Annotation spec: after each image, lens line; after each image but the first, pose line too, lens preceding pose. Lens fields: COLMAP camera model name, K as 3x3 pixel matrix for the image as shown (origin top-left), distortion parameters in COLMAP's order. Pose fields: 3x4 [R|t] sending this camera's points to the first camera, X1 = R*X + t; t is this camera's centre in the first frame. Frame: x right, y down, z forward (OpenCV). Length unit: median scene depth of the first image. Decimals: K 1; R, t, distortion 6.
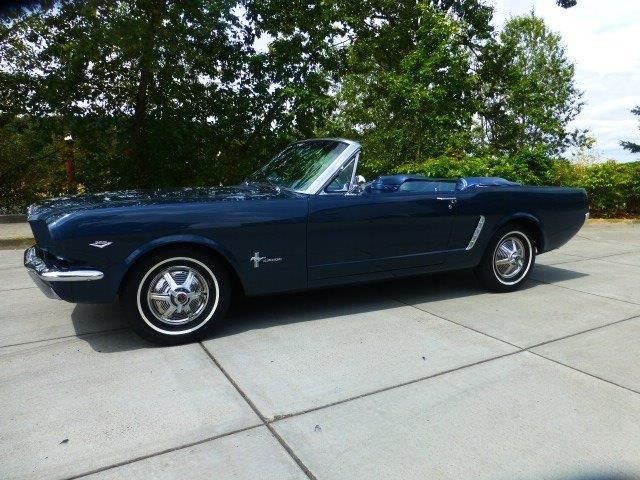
lens RADIAL K [[457.4, 0, 319.7], [0, 457.4, 241.8], [0, 0, 1]] dist [-0.011466, -0.010446]
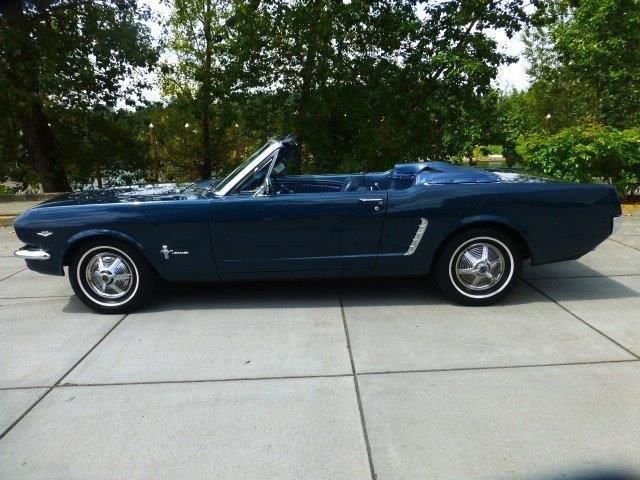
lens RADIAL K [[457.4, 0, 321.7], [0, 457.4, 235.7], [0, 0, 1]] dist [-0.011466, -0.010446]
pose [[0.887647, 0.067187, -0.455597, 0.585540], [-0.038005, 0.996613, 0.072926, -0.080641], [0.458954, -0.047418, 0.887194, 0.117757]]
